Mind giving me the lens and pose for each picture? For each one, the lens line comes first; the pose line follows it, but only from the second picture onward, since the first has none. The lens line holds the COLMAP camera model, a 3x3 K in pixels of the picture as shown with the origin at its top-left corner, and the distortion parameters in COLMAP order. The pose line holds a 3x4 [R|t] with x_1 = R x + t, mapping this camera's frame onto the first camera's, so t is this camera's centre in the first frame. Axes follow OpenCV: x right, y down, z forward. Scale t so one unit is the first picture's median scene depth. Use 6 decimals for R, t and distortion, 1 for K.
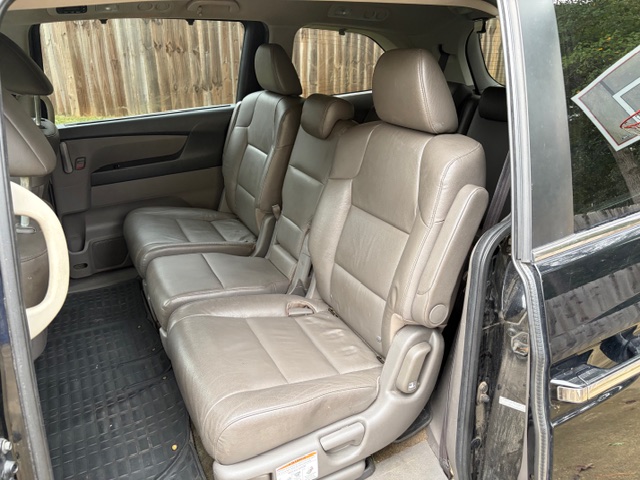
lens RADIAL K [[516.9, 0, 320.0], [0, 516.9, 240.0], [0, 0, 1]] dist [0.092572, -0.134920]
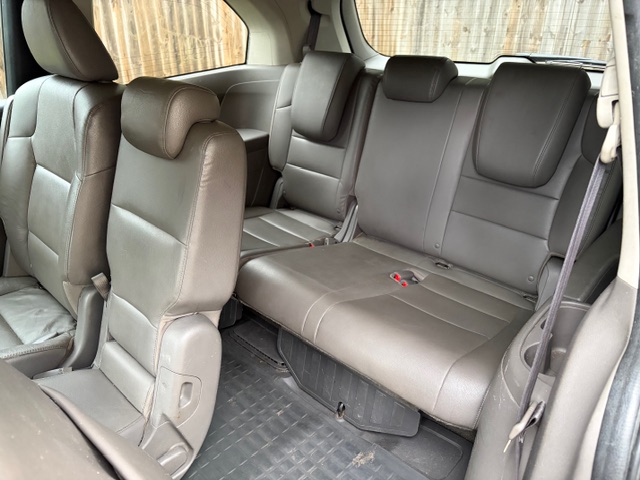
lens RADIAL K [[516.9, 0, 320.0], [0, 516.9, 240.0], [0, 0, 1]] dist [0.092572, -0.134920]
pose [[0.951933, -0.138758, 0.273075, -0.004457], [0.128486, 0.990172, 0.055239, -0.099723], [-0.278056, -0.017498, 0.960406, 0.354313]]
